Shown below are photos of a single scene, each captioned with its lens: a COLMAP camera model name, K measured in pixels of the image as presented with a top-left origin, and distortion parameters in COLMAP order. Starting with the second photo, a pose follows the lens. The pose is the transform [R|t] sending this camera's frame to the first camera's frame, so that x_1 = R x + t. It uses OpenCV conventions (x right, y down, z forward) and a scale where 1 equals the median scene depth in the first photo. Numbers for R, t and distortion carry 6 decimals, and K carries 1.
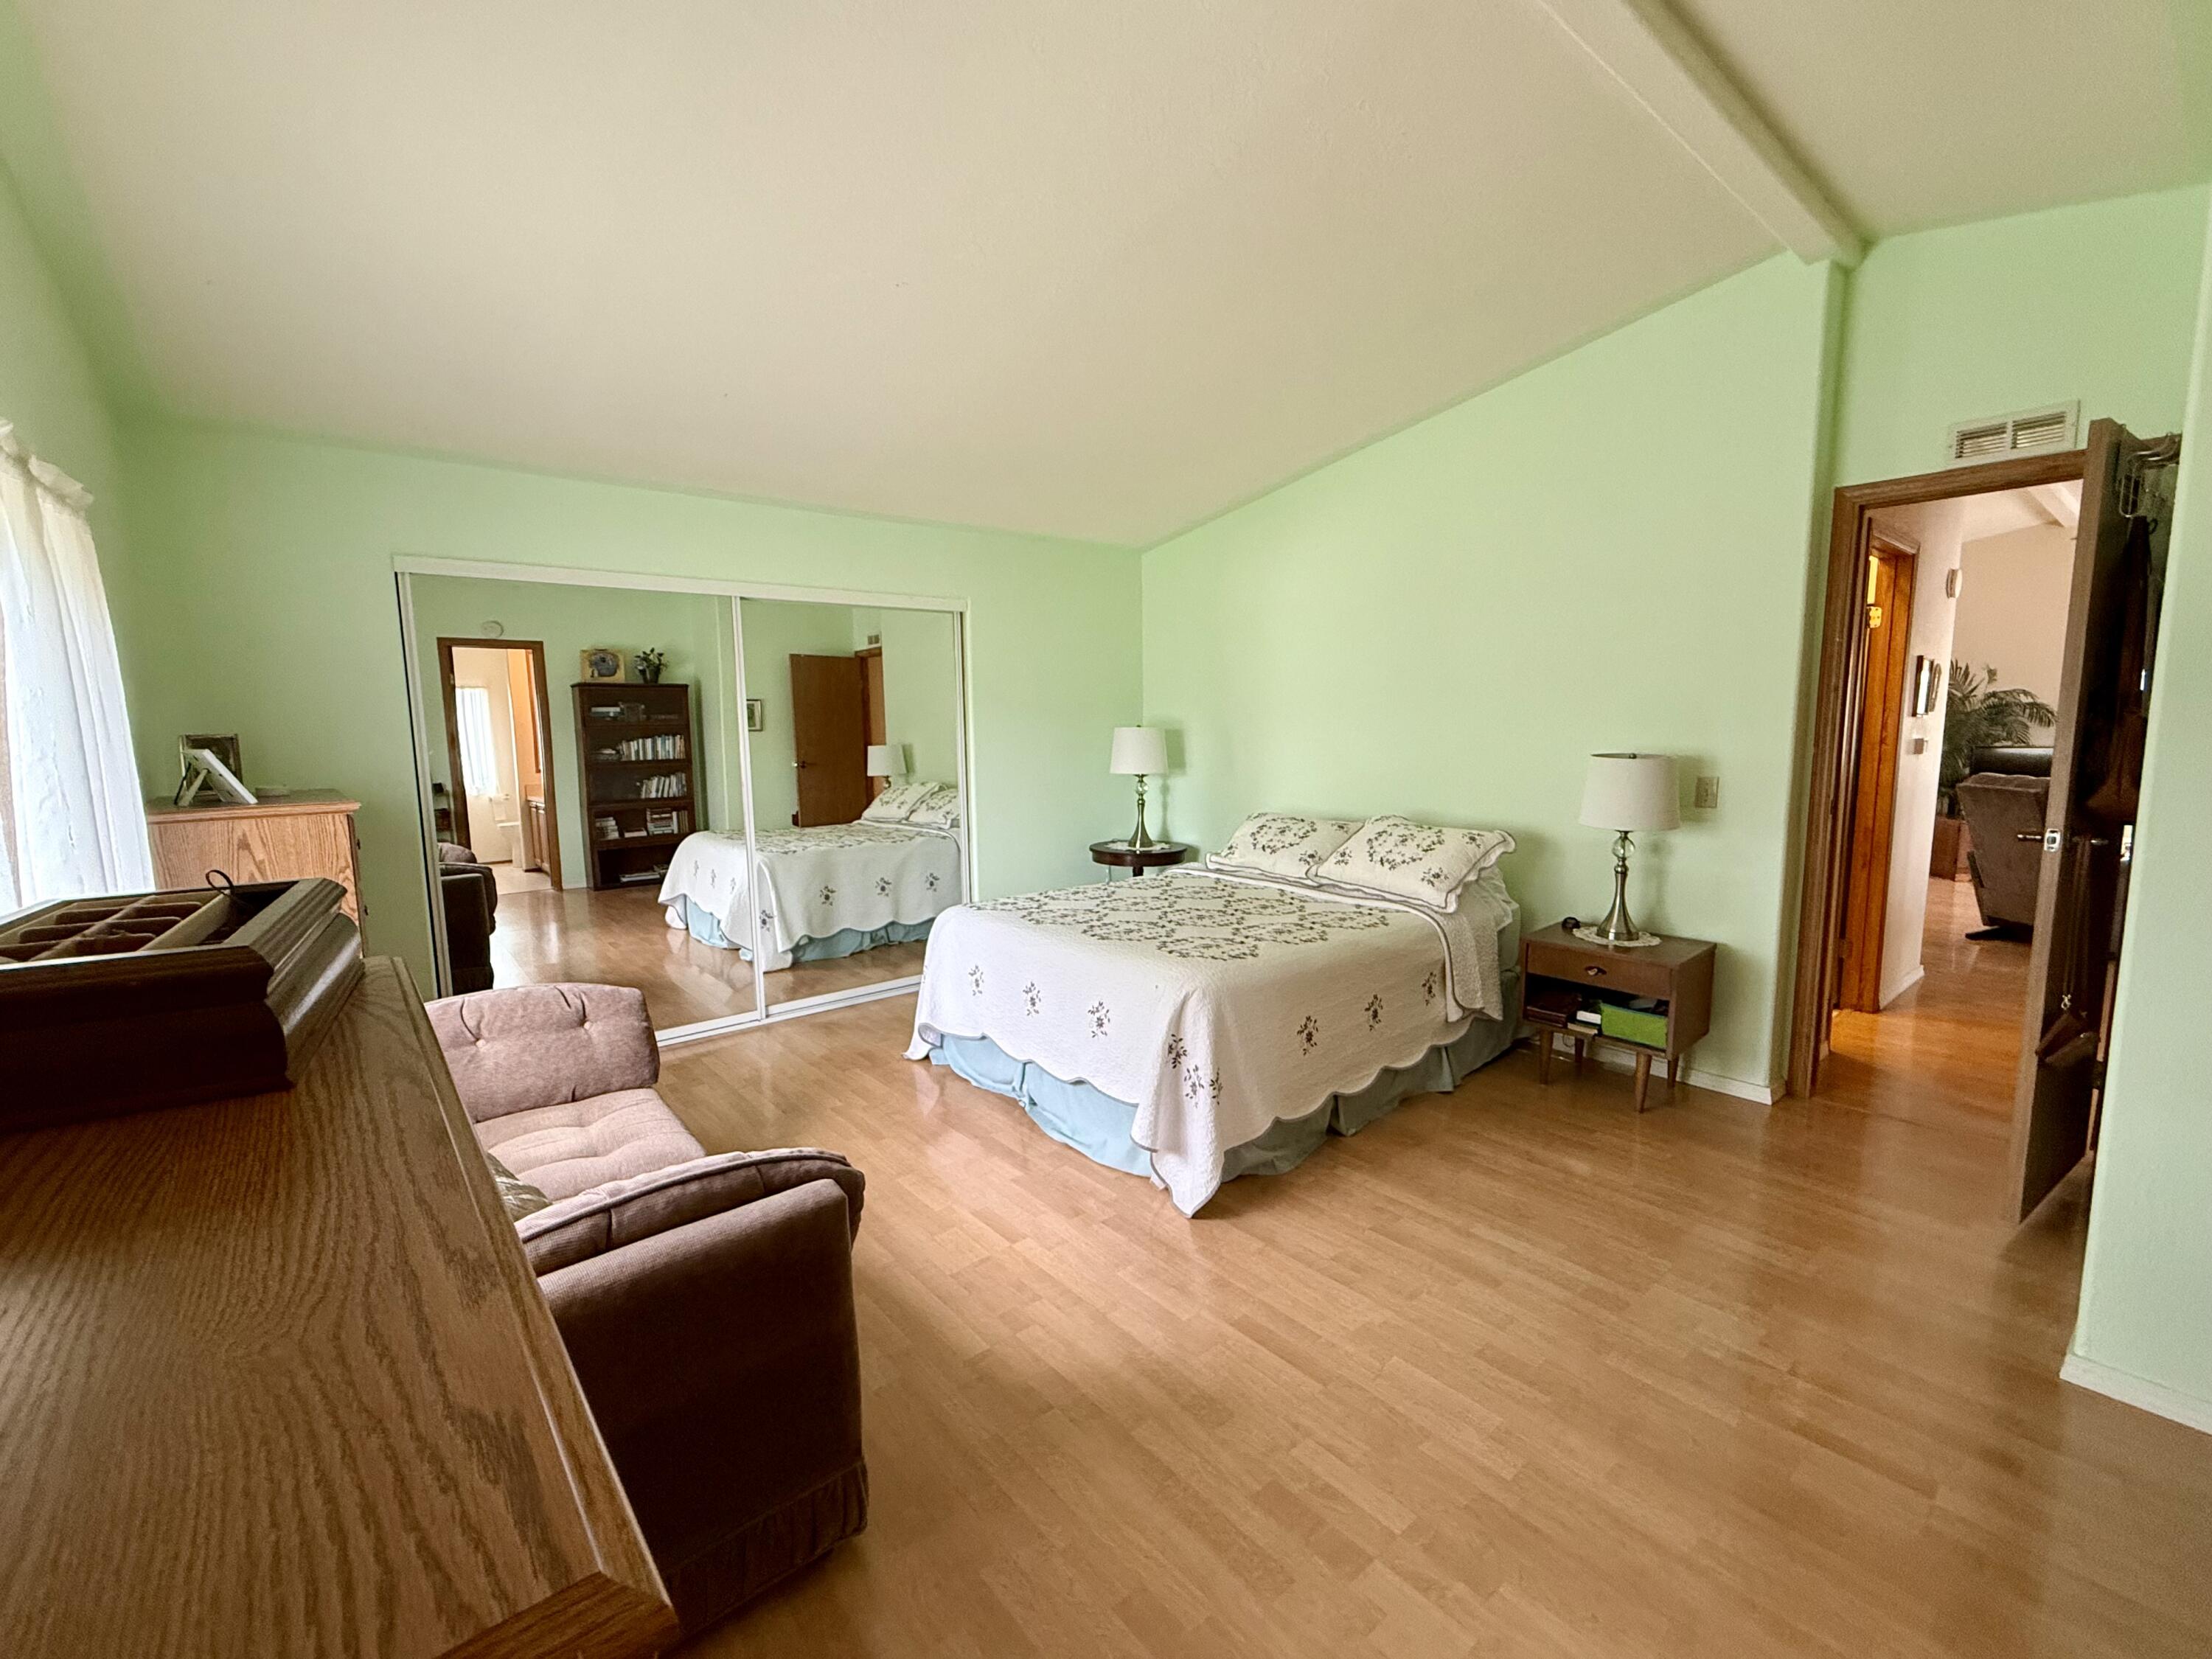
lens RADIAL K [[932.1, 0, 1106.0], [0, 932.1, 829.5], [0, 0, 1]] dist [-0.000526, 0.000053]
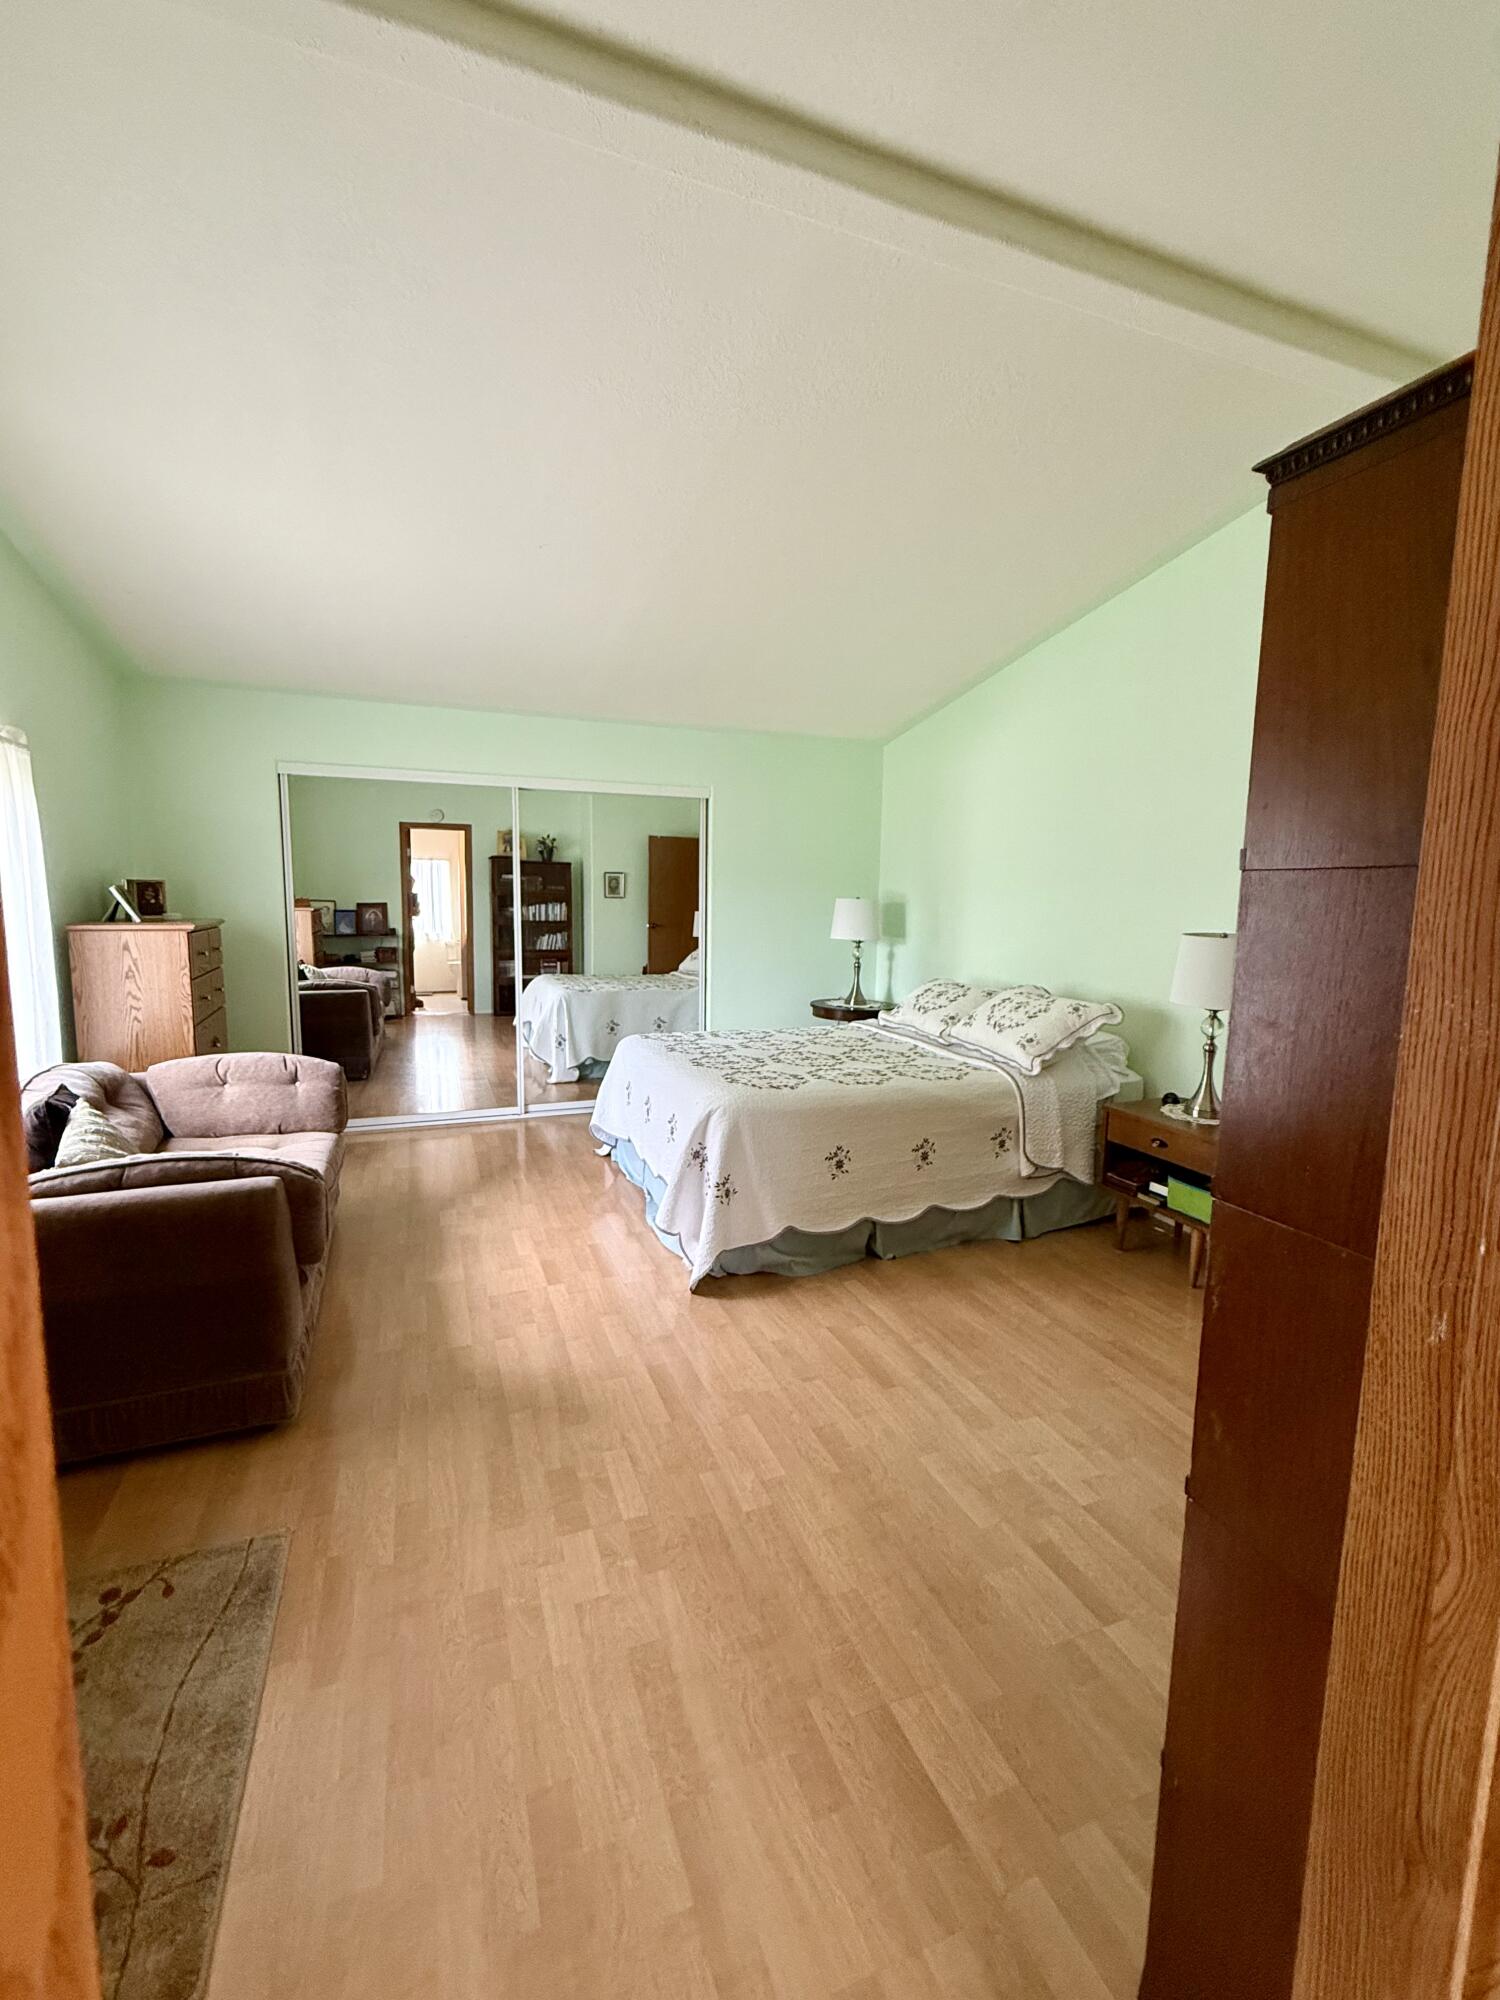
lens RADIAL K [[842.7, 0, 750.0], [0, 842.7, 1000.0], [0, 0, 1]] dist [-0.000526, 0.000053]
pose [[0.947304, 0.065783, -0.313508, 0.363855], [-0.065177, 0.997796, 0.012426, 0.012622], [0.313634, 0.008662, 0.949504, -0.017477]]
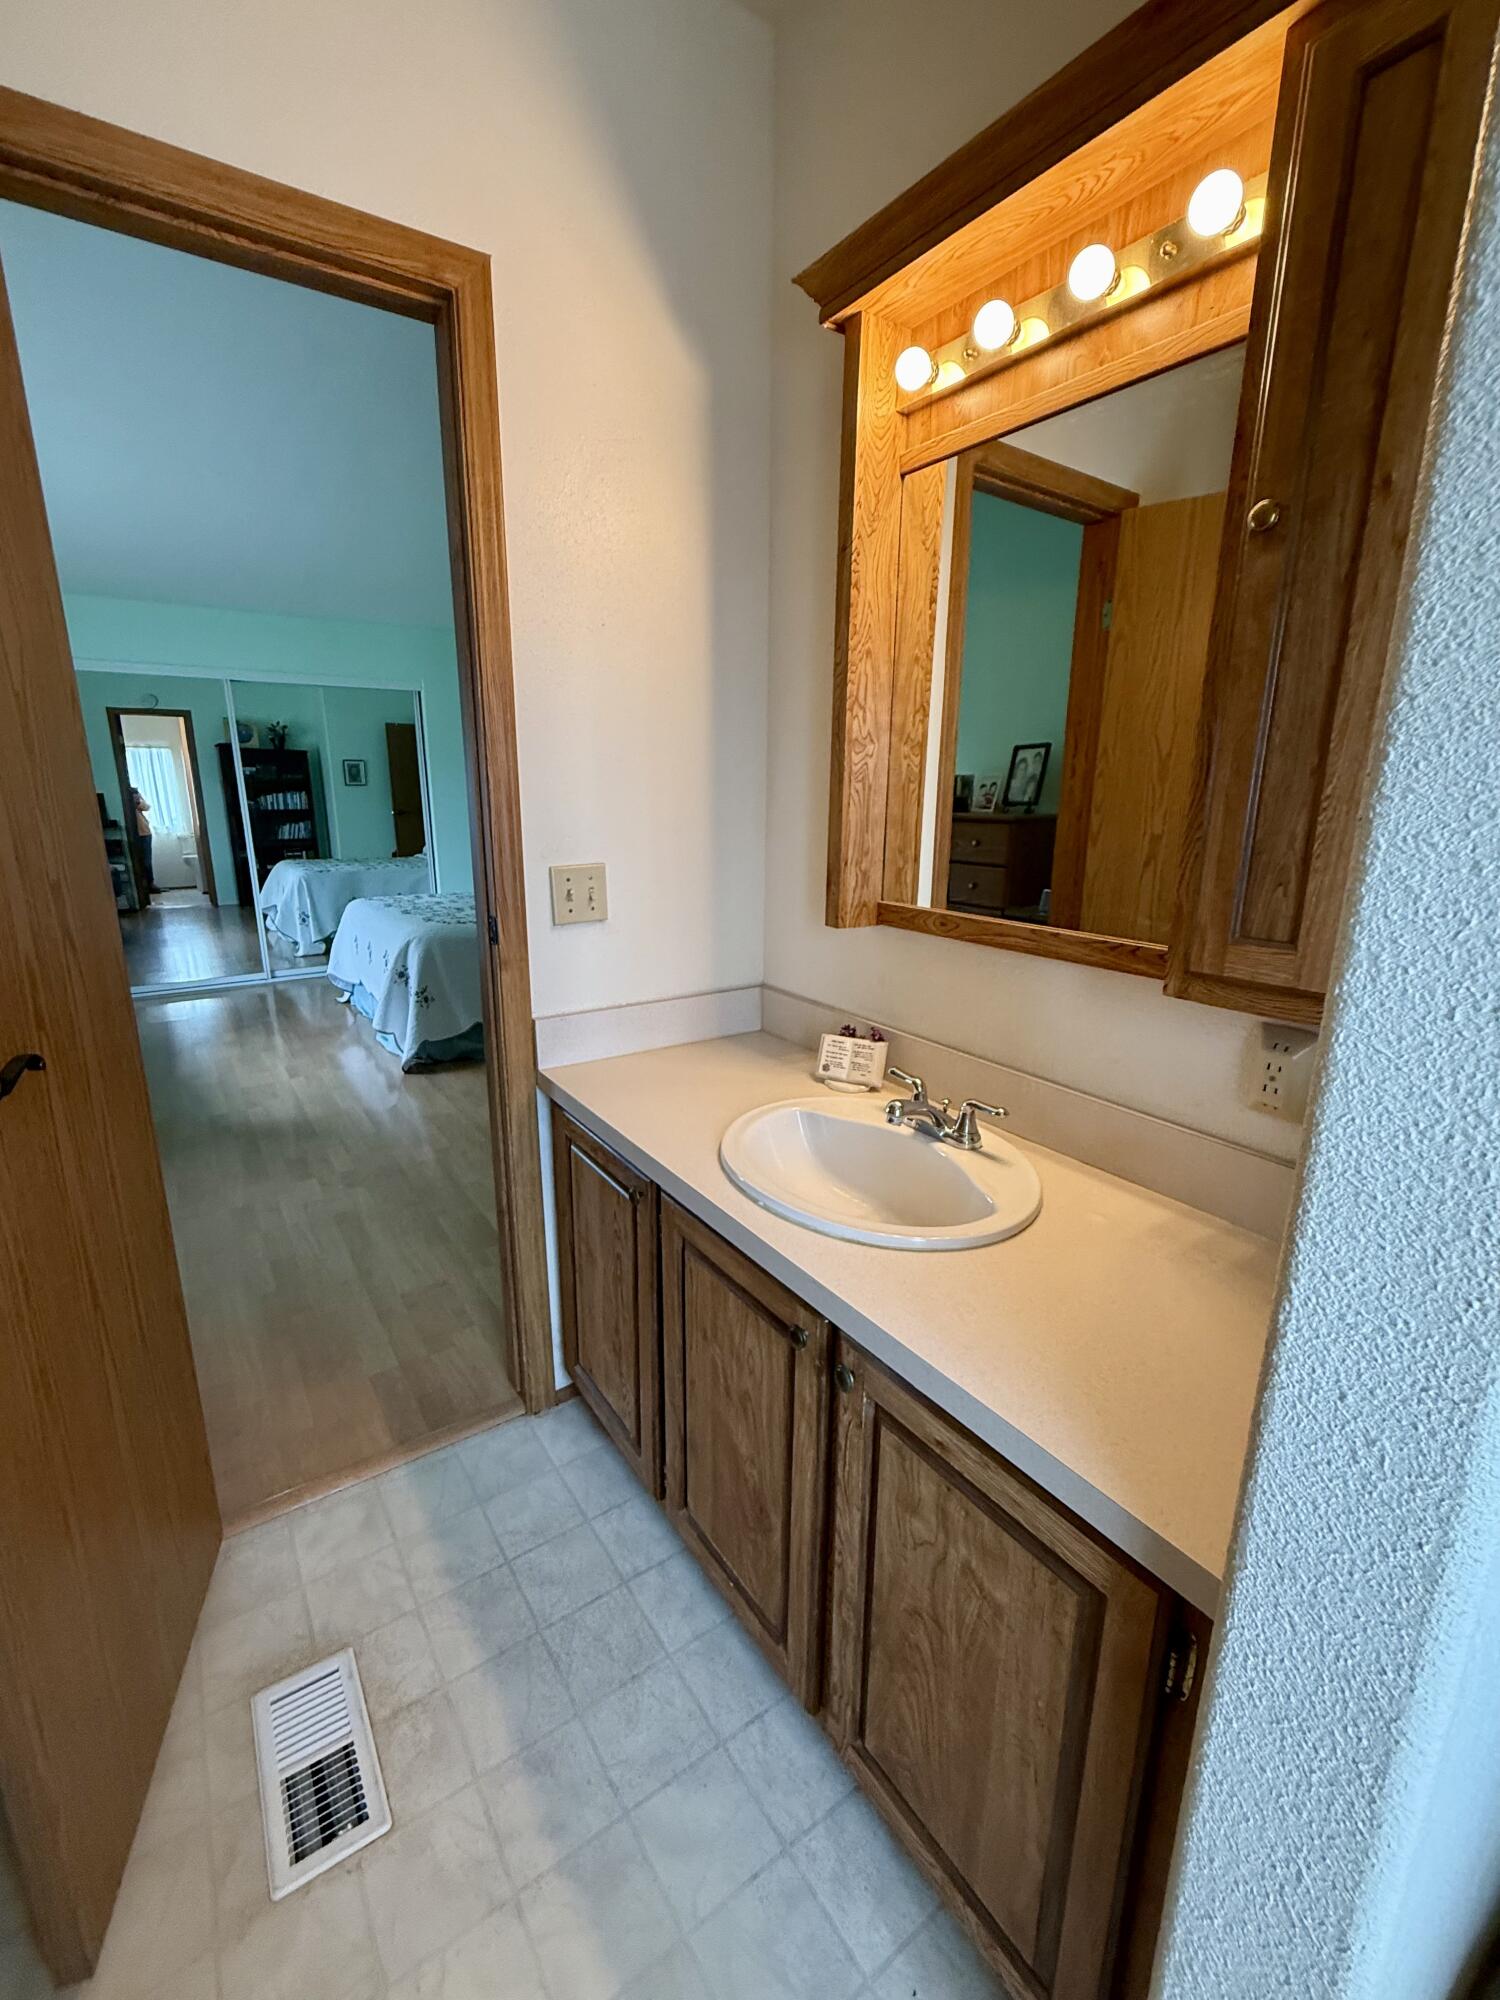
lens RADIAL K [[842.7, 0, 750.0], [0, 842.7, 1000.0], [0, 0, 1]] dist [-0.000526, 0.000053]
pose [[0.996353, 0.033979, -0.078265, 0.618307], [-0.023678, 0.991365, 0.128978, 0.059408], [0.081972, -0.126654, 0.988554, -0.318570]]
